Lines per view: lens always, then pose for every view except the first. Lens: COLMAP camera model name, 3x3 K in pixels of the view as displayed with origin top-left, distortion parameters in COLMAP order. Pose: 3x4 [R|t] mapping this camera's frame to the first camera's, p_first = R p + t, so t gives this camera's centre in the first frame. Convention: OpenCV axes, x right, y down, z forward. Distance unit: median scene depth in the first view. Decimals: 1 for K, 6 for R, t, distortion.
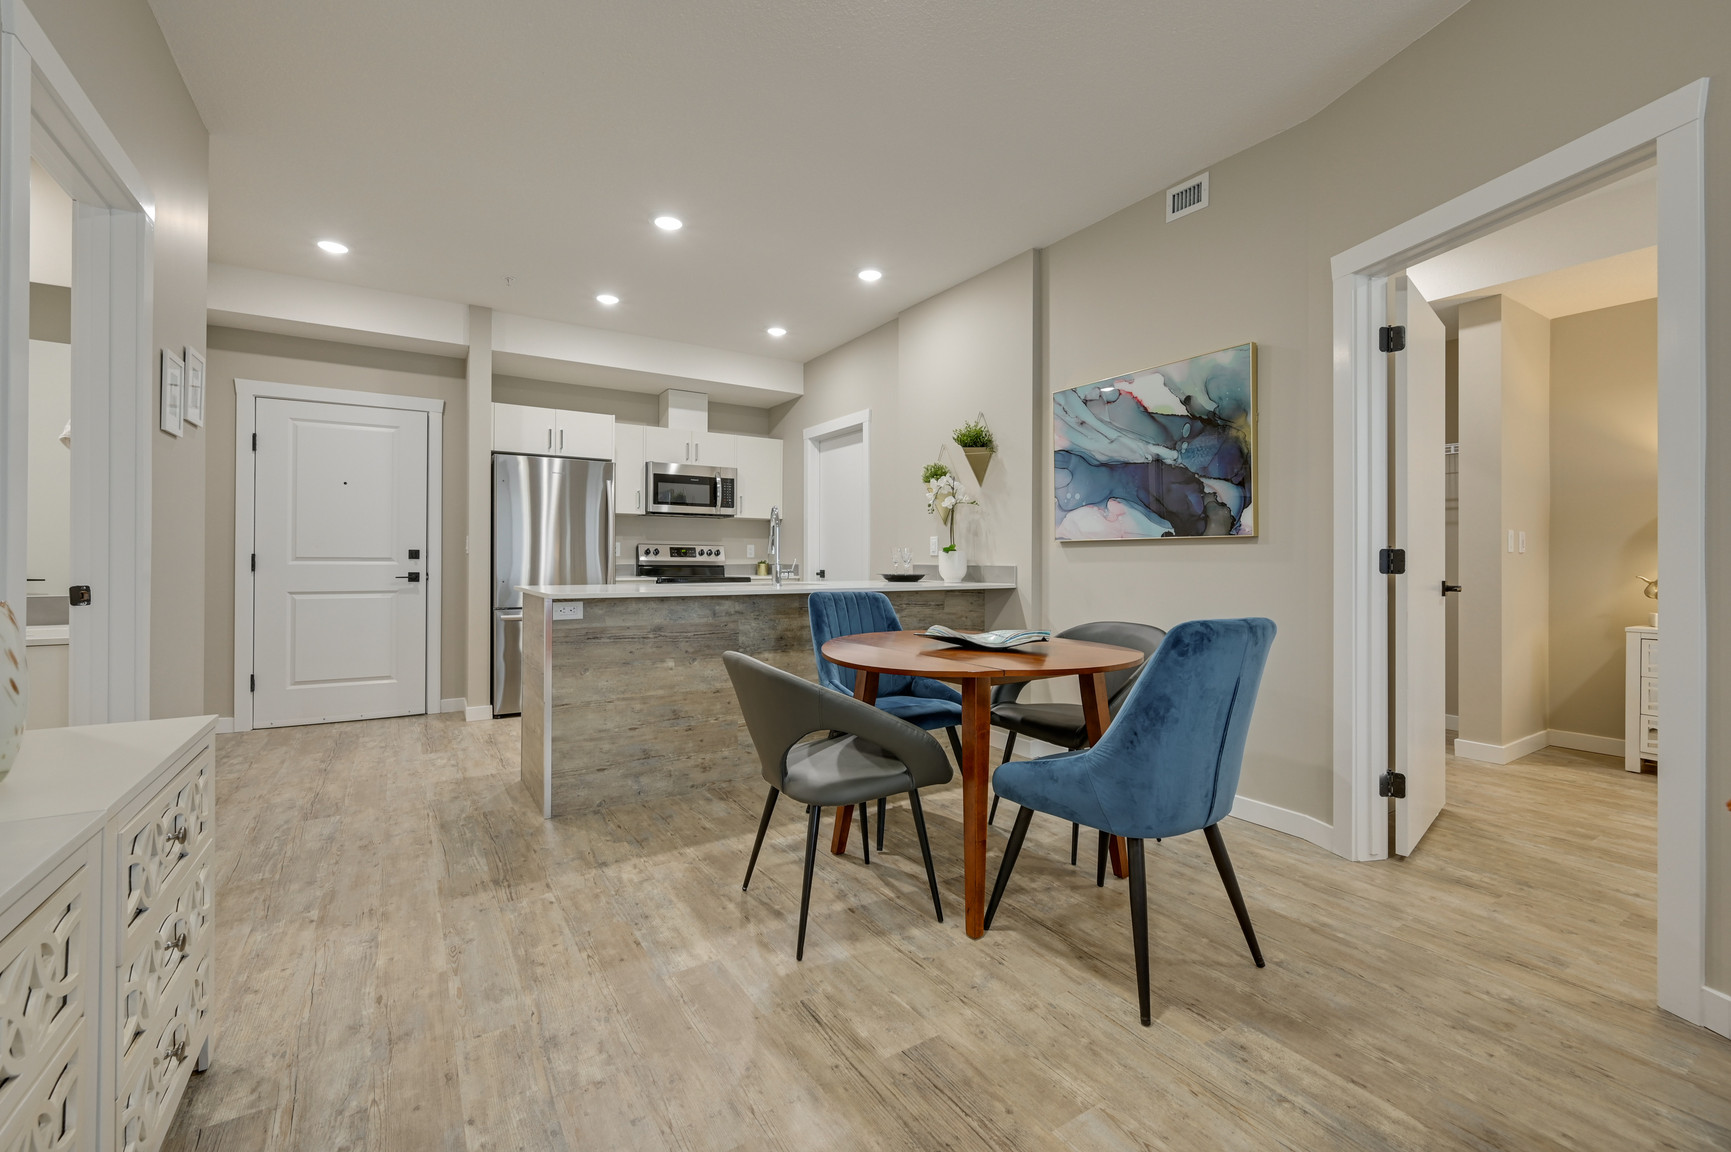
lens RADIAL K [[722.7, 0, 856.6], [0, 722.7, 555.4], [0, 0, 1]] dist [-0.002018, -0.000208]
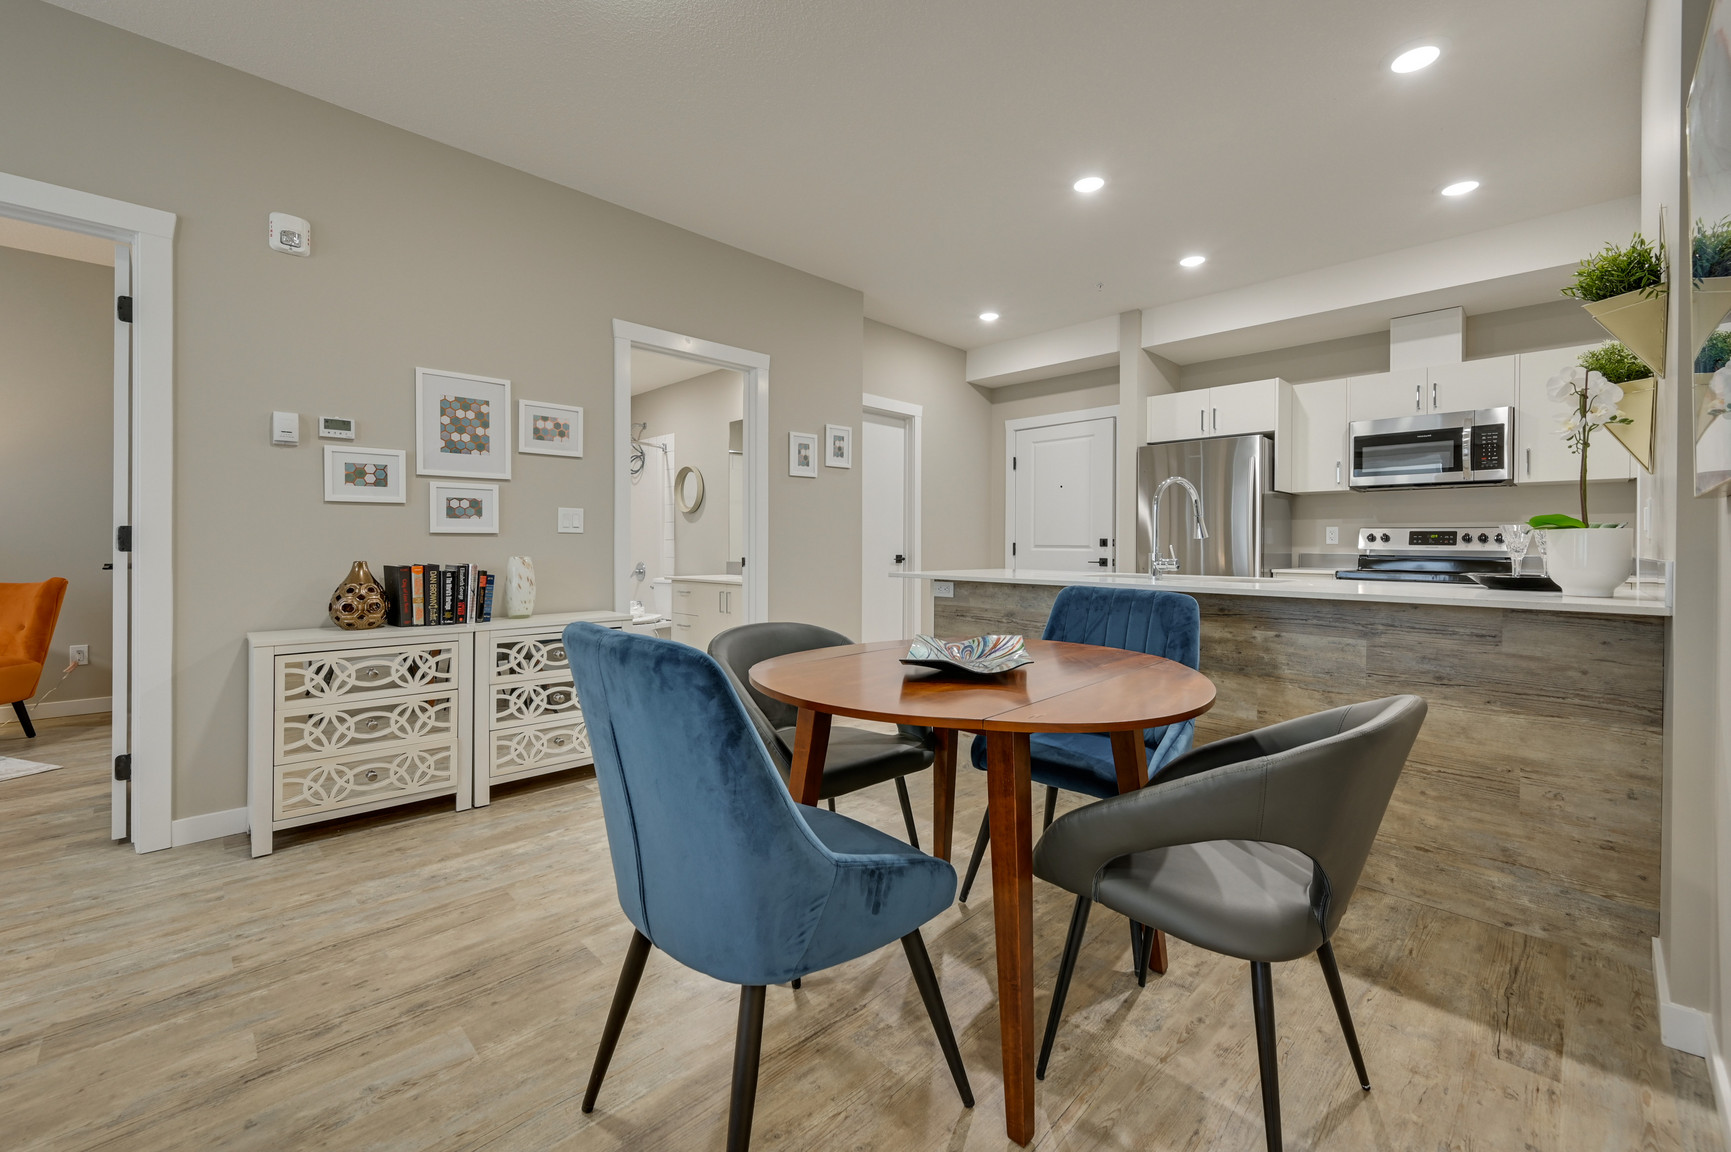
lens RADIAL K [[710.3, 0, 859.9], [0, 710.3, 548.5], [0, 0, 1]] dist [-0.001278, -0.000205]
pose [[0.206043, 0.002318, -0.978540, 0.555033], [0.000982, 0.999996, 0.002576, 0.005982], [0.978543, -0.001491, 0.206040, 0.505562]]
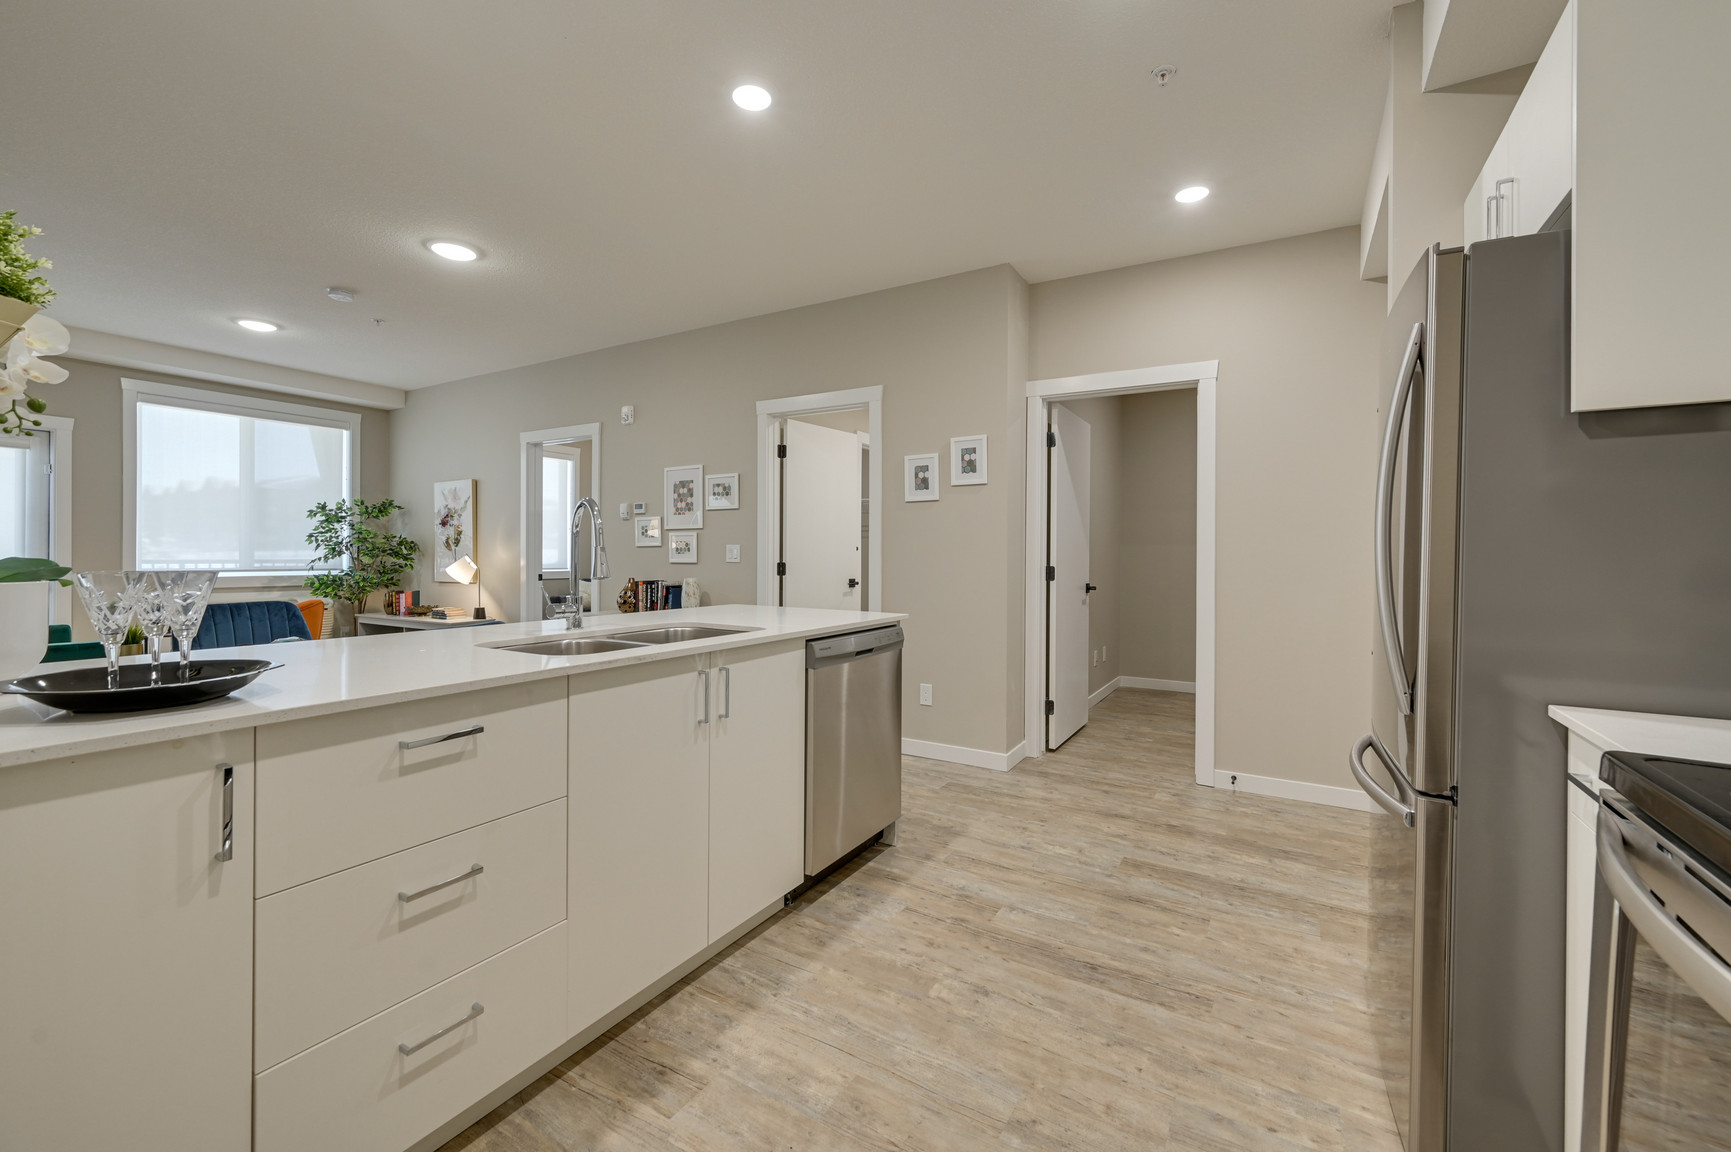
lens RADIAL K [[701.6, 0, 876.1], [0, 701.6, 556.2], [0, 0, 1]] dist [-0.001015, -0.000212]
pose [[-0.887999, -0.010047, -0.459735, -0.060747], [-0.008875, 0.999950, -0.004710, -0.019605], [0.459759, -0.000102, -0.888043, 1.593806]]
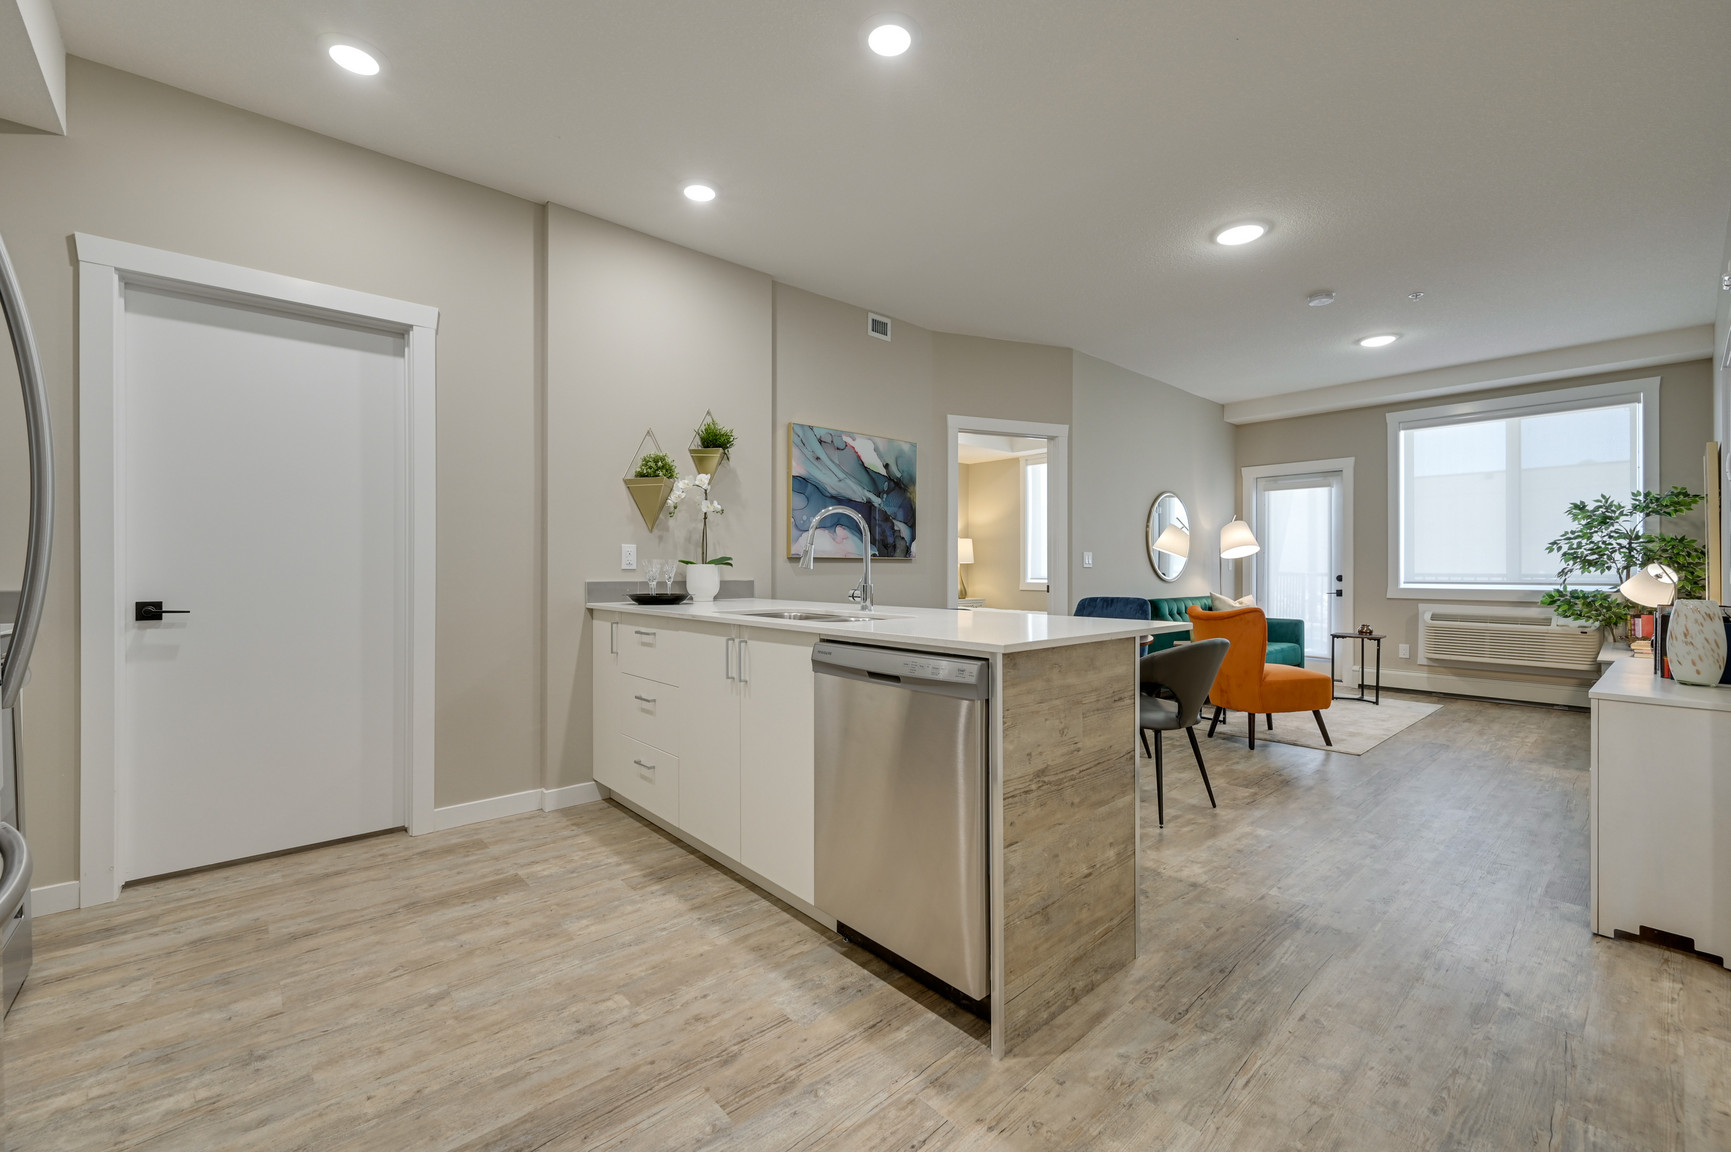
lens RADIAL K [[717.1, 0, 864.7], [0, 717.1, 567.4], [0, 0, 1]] dist [0.000189, 0.000211]
pose [[-0.160644, -0.001503, 0.987011, -0.841497], [-0.008086, 0.999967, 0.000207, -0.004652], [-0.986979, -0.007947, -0.160651, 1.081451]]
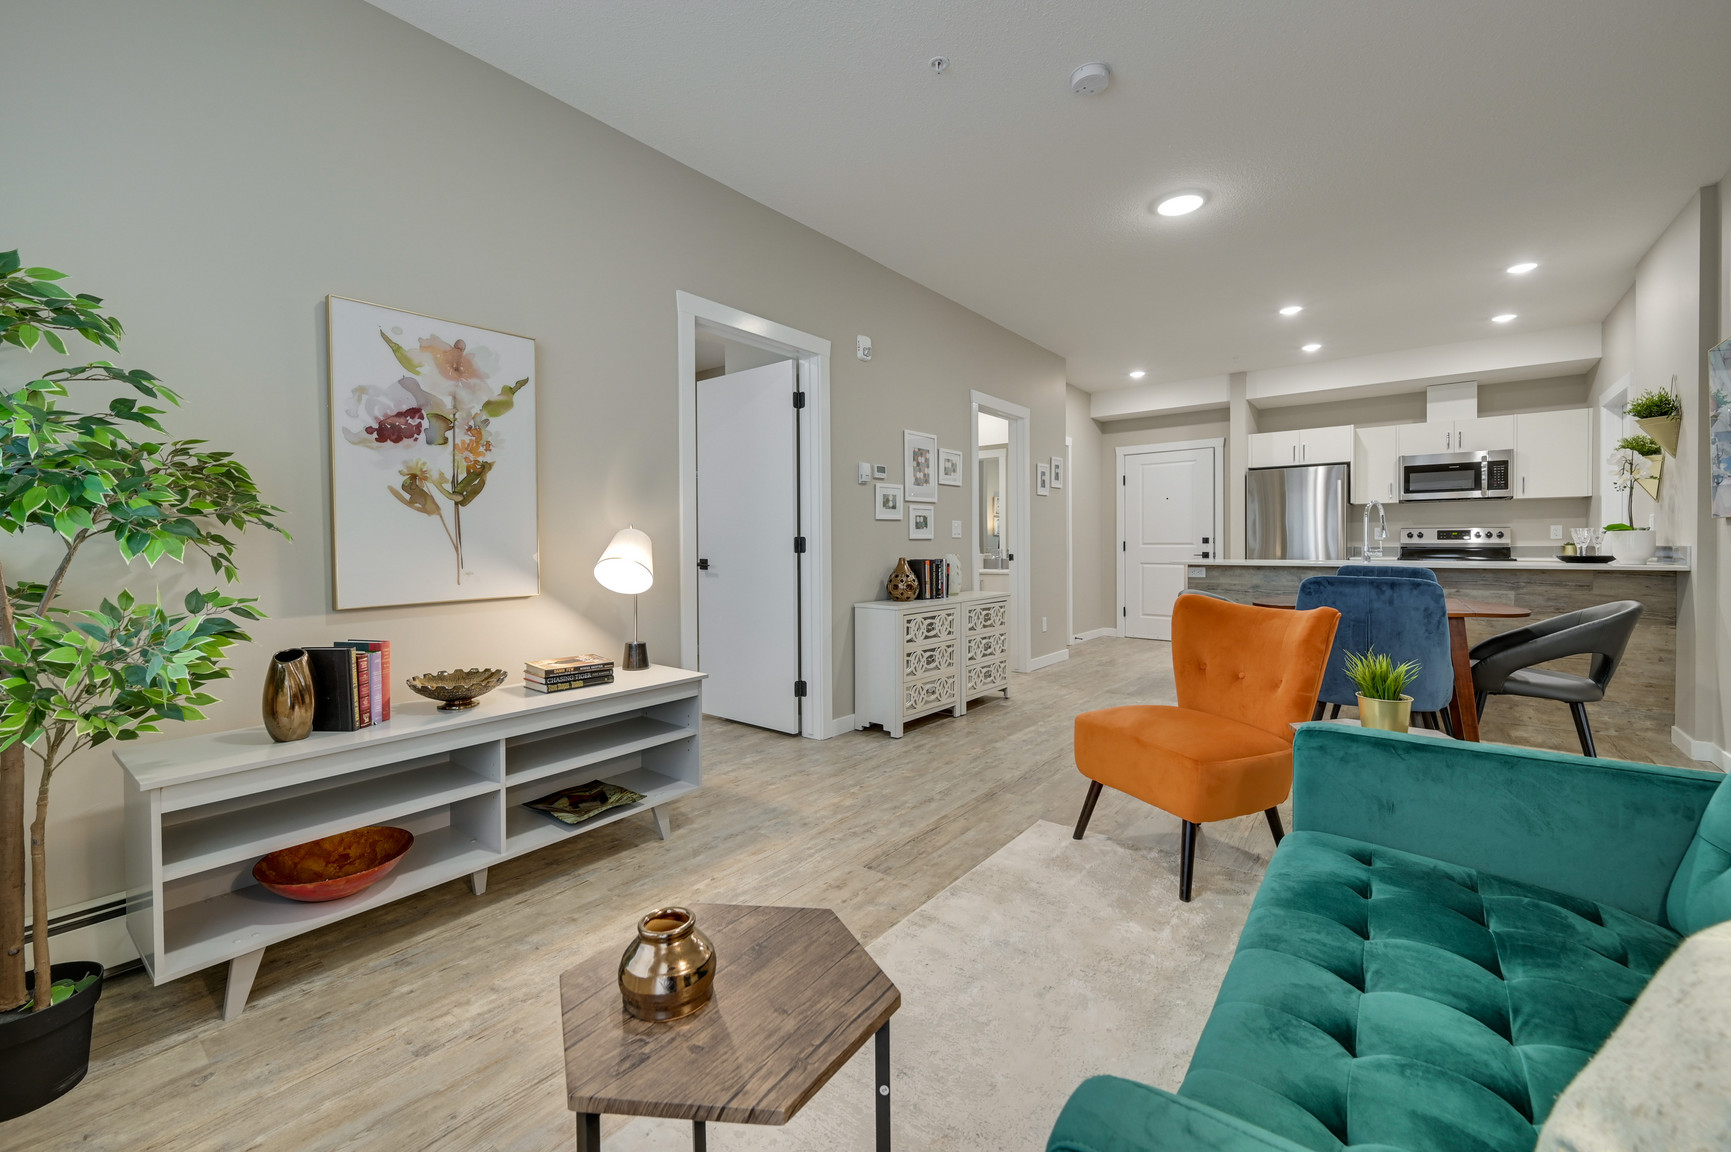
lens RADIAL K [[704.4, 0, 840.4], [0, 704.4, 554.0], [0, 0, 1]] dist [0.000161, -0.000031]
pose [[0.309341, 0.006376, -0.950930, 0.778931], [0.013240, 0.999852, 0.011011, 0.000896], [0.950859, -0.015997, 0.309211, -0.292289]]
